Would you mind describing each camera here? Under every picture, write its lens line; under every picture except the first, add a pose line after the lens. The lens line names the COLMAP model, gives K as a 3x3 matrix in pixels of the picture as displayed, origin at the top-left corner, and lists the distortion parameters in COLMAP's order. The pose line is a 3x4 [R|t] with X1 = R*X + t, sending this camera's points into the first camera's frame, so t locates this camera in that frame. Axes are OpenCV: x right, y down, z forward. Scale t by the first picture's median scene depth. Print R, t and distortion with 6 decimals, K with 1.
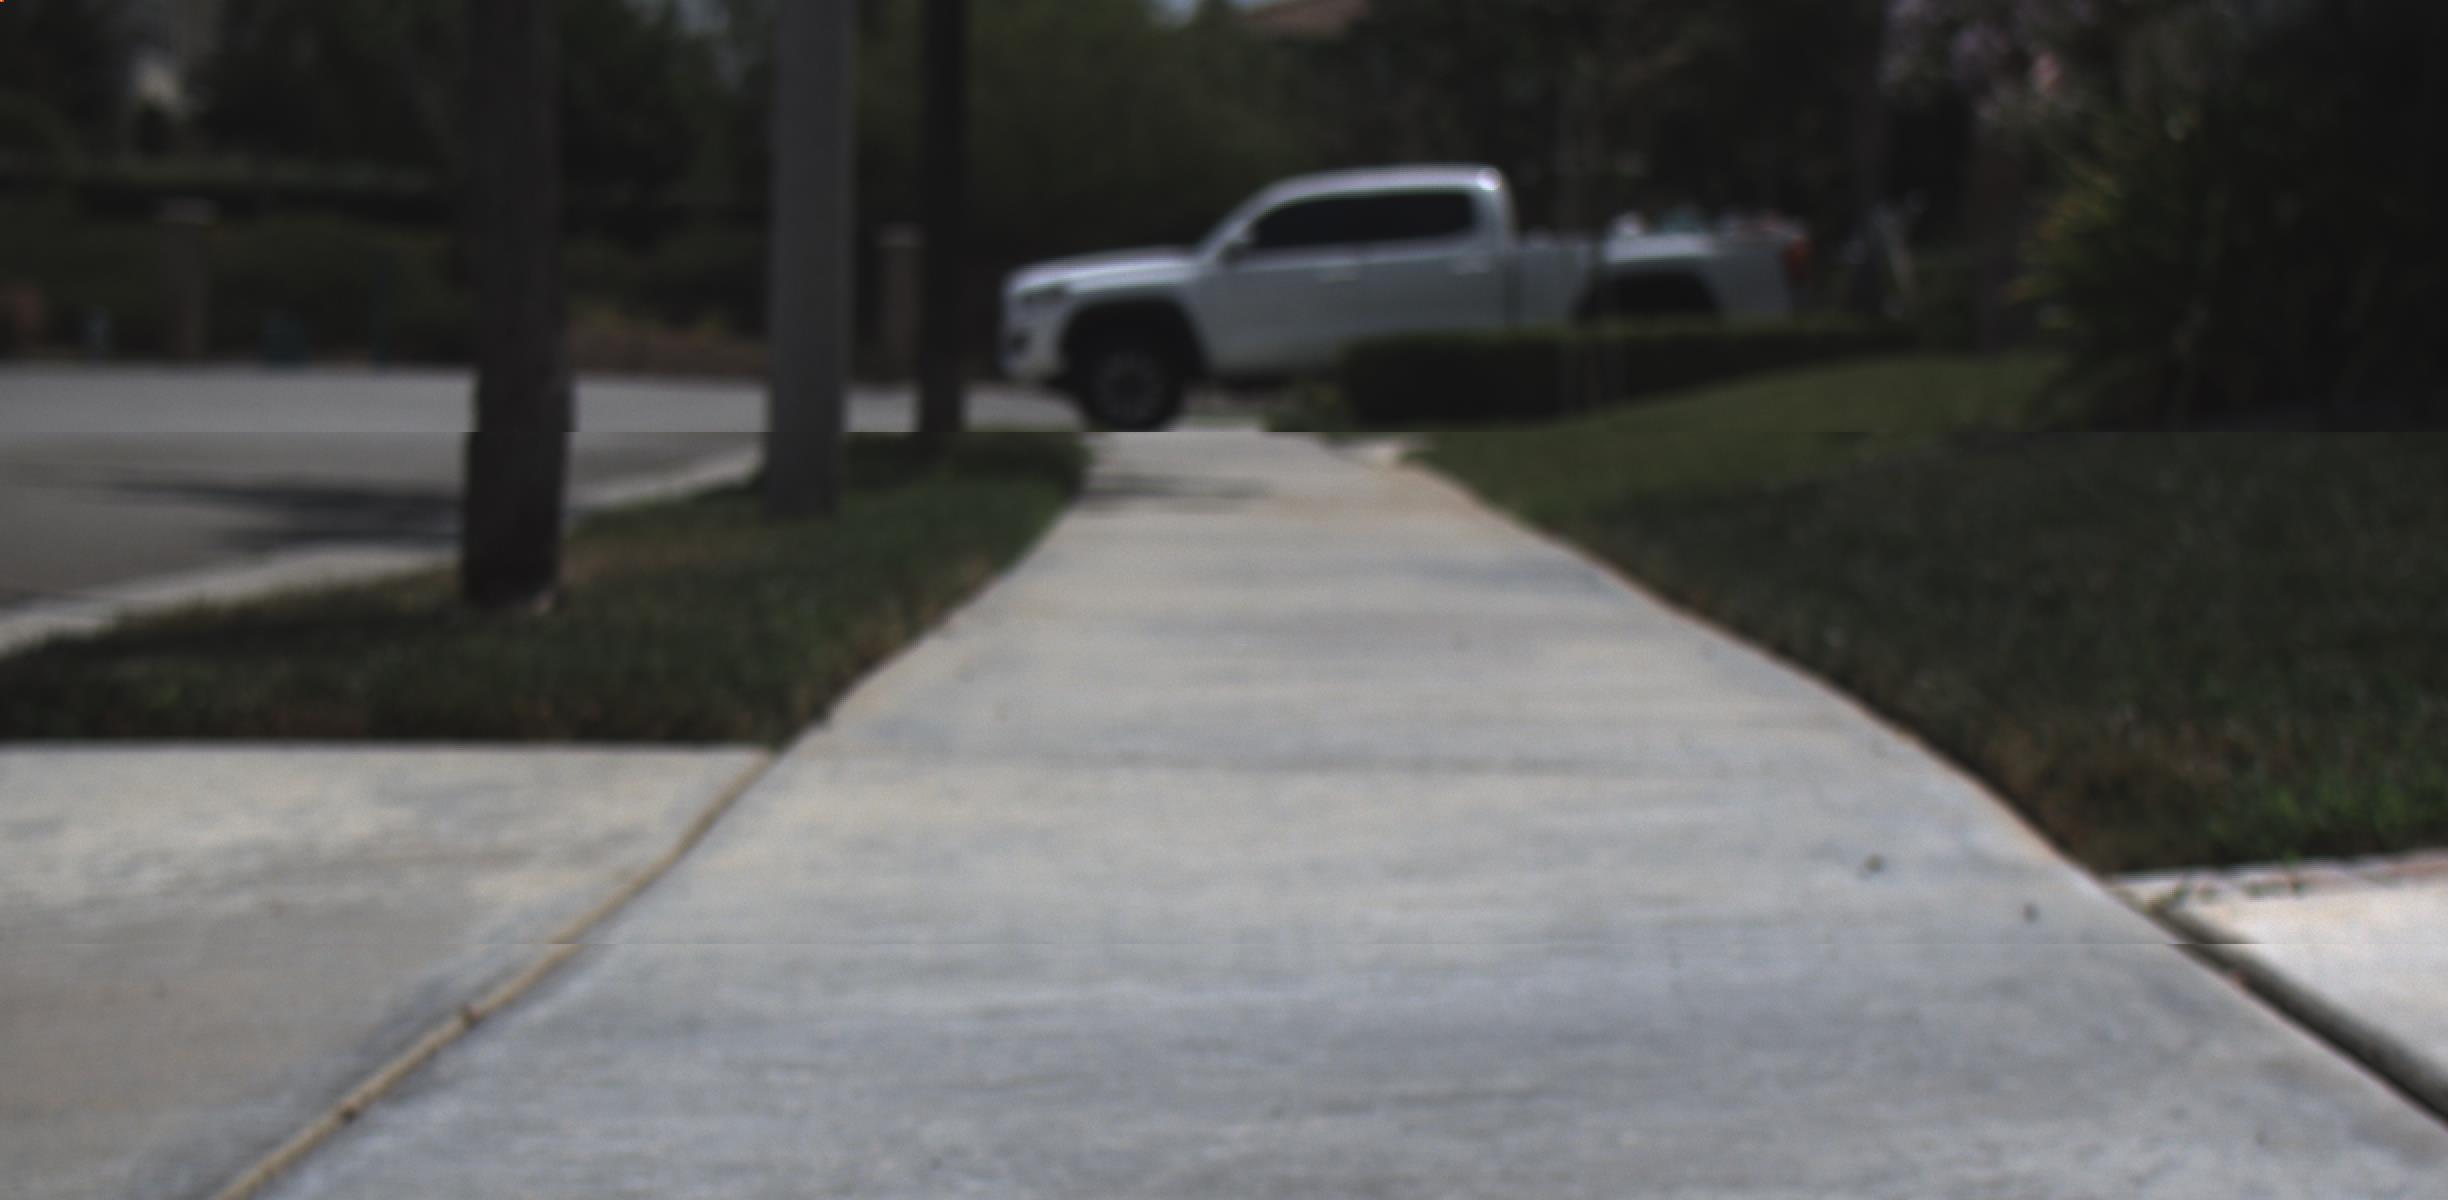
lens RADIAL K [[13340.7, 0, 1234.6], [0, 13340.7, 621.9], [0, 0, 1]] dist [2.606213, 0.000000]
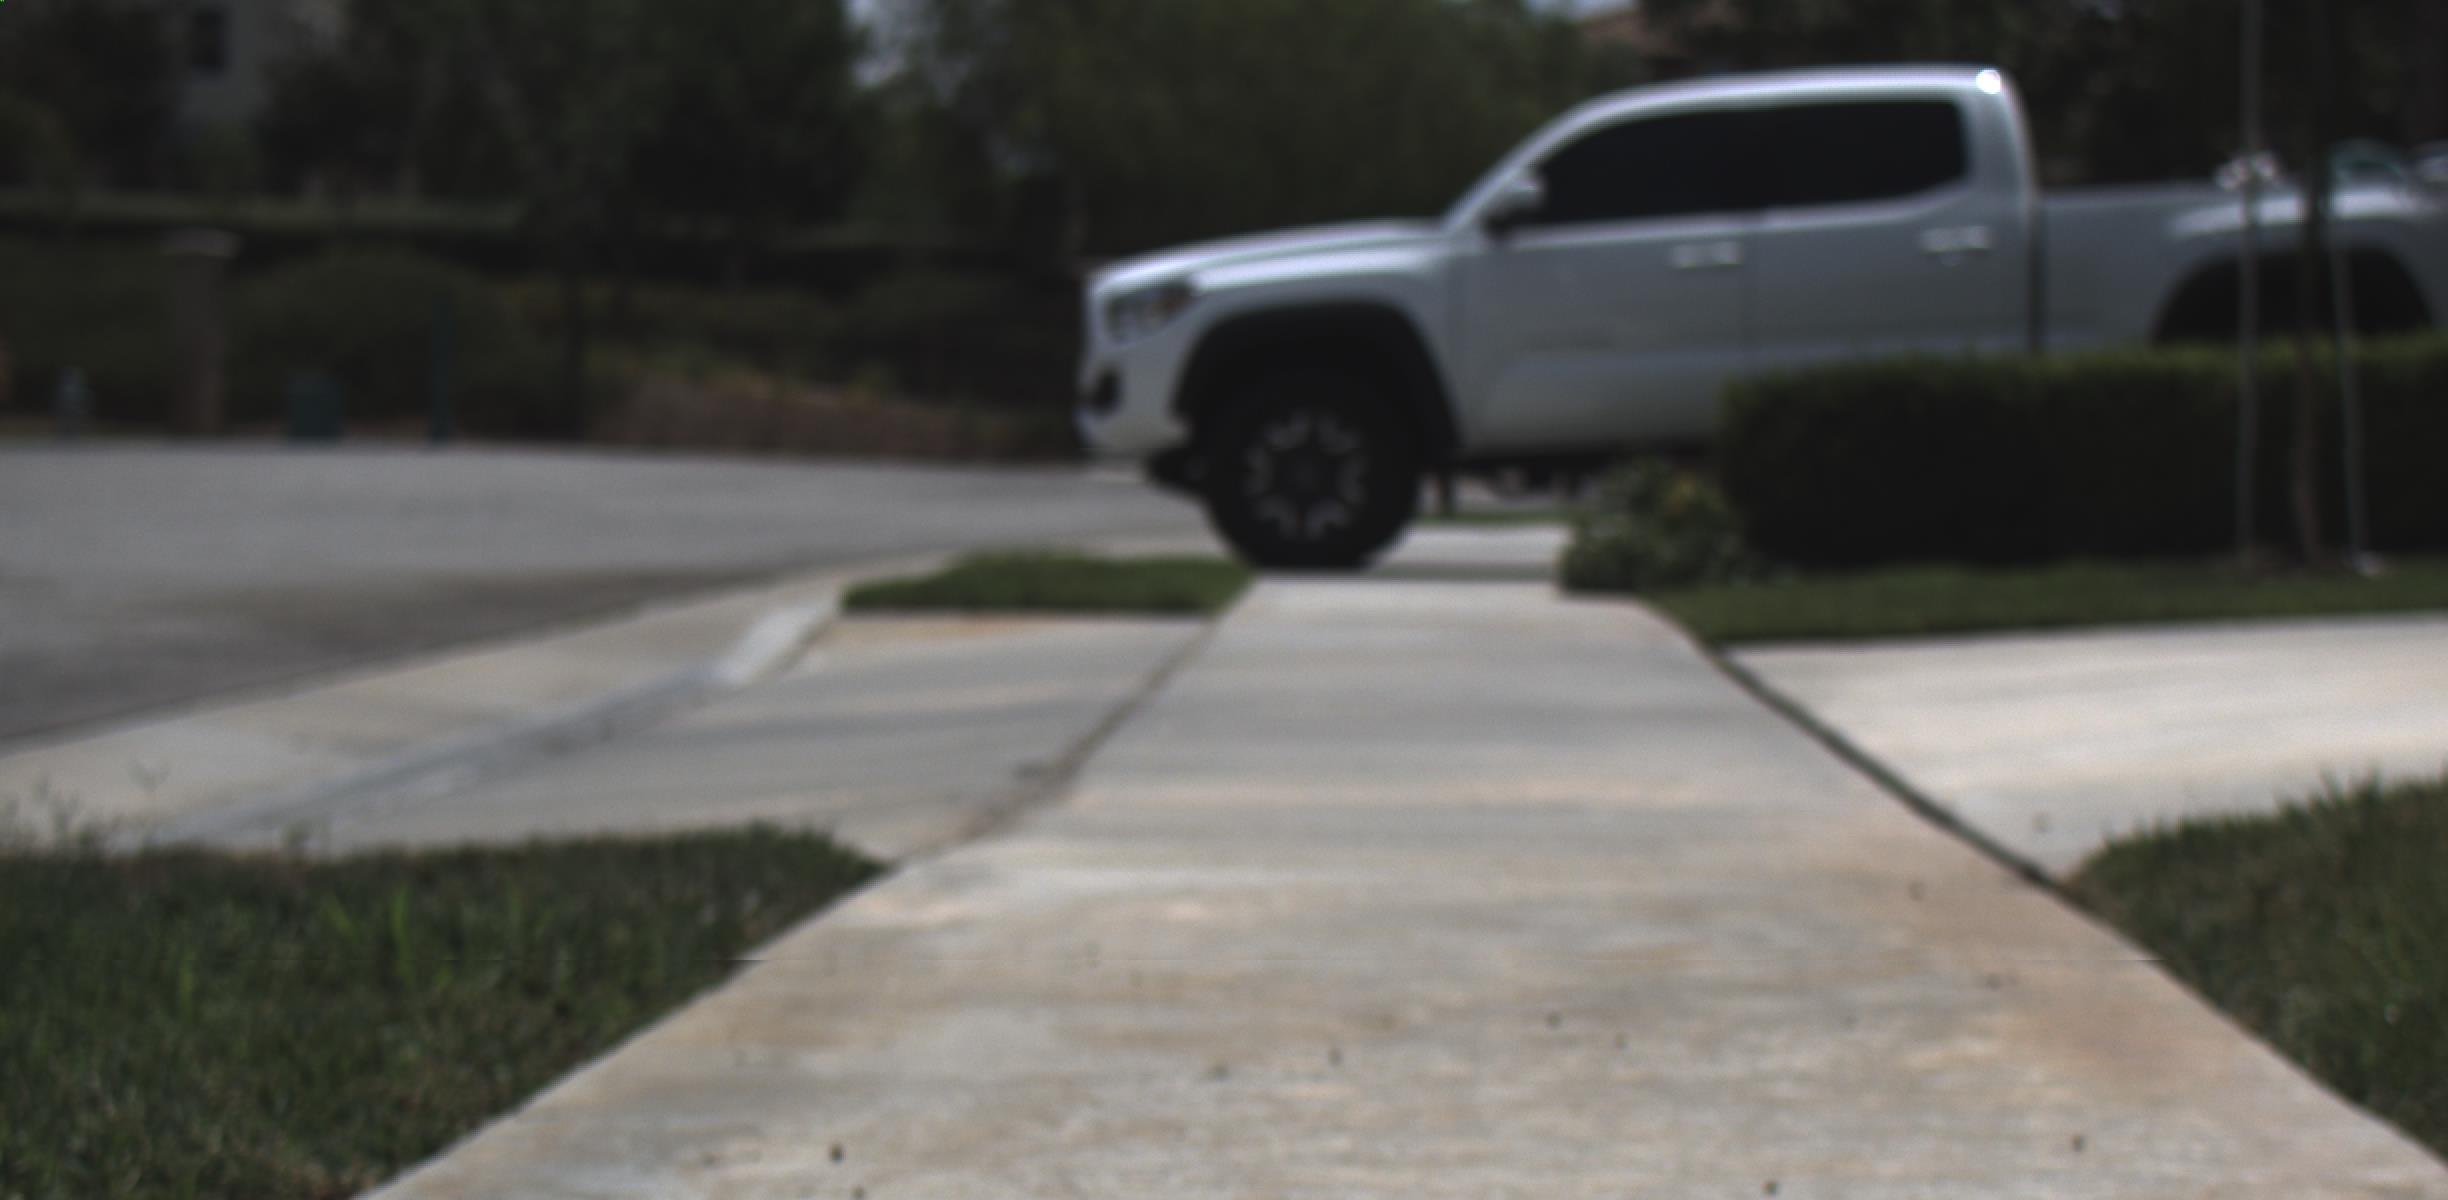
lens RADIAL K [[13340.7, 0, 1220.4], [0, 13340.7, 606.4], [0, 0, 1]] dist [2.606213, 0.000000]
pose [[0.999697, -0.004151, -0.024263, 0.001381], [0.004002, 0.999973, -0.006219, -0.008984], [0.024288, 0.006120, 0.999686, 0.466216]]
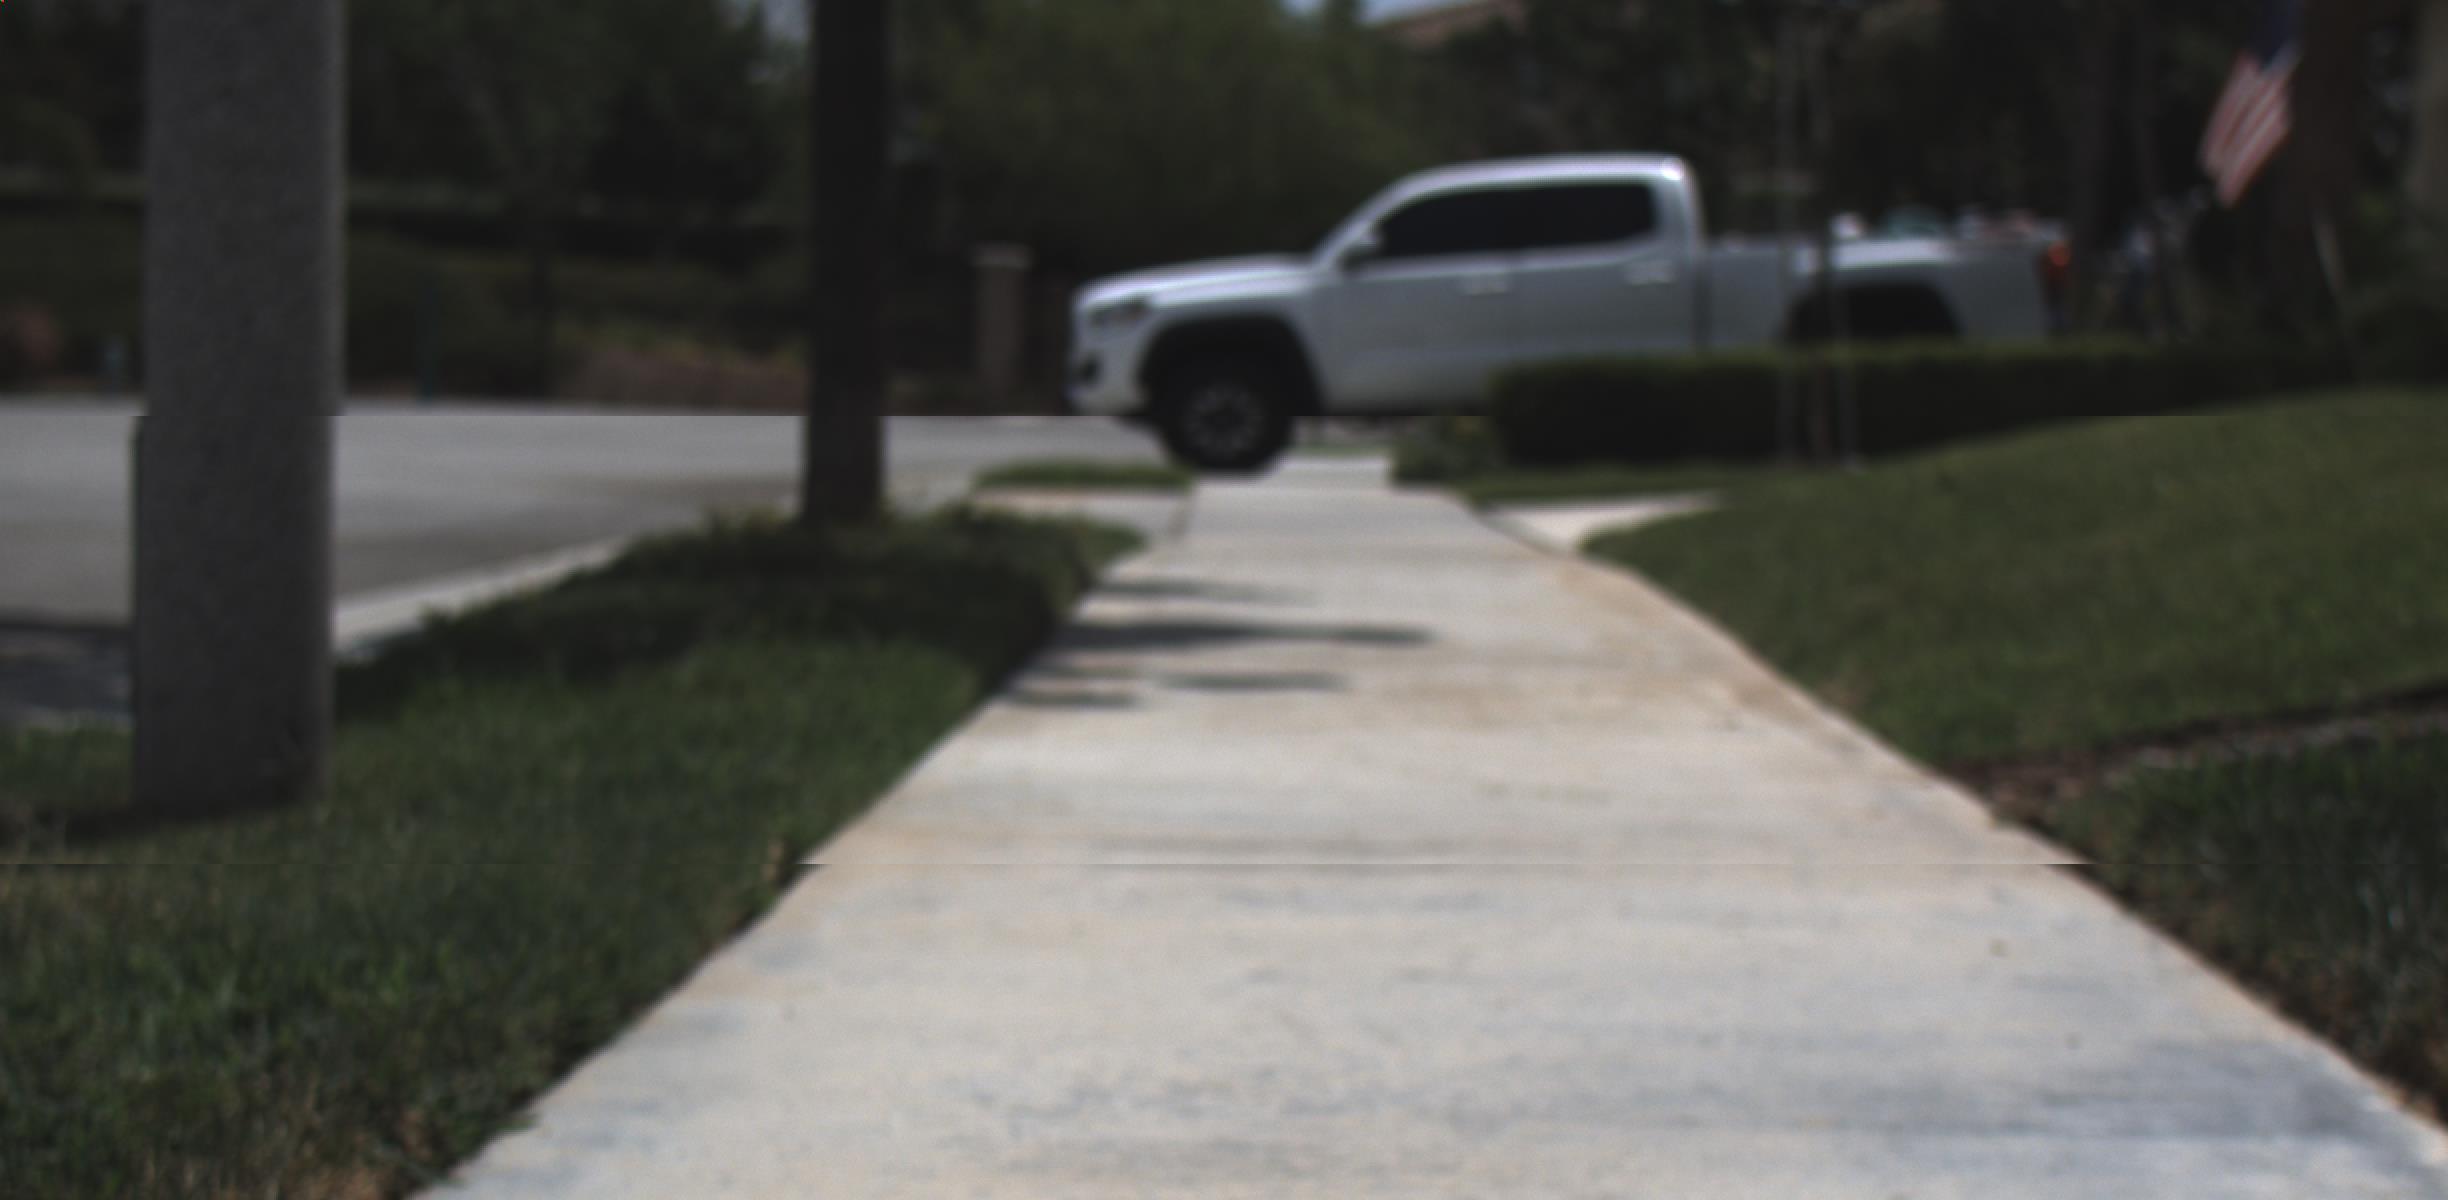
lens RADIAL K [[13340.7, 0, 1207.4], [0, 13340.7, 619.3], [0, 0, 1]] dist [2.606213, 0.000000]
pose [[0.999927, 0.001236, -0.012036, 0.000692], [-0.001267, 0.999996, -0.002561, -0.003800], [0.012033, 0.002576, 0.999924, 0.192005]]
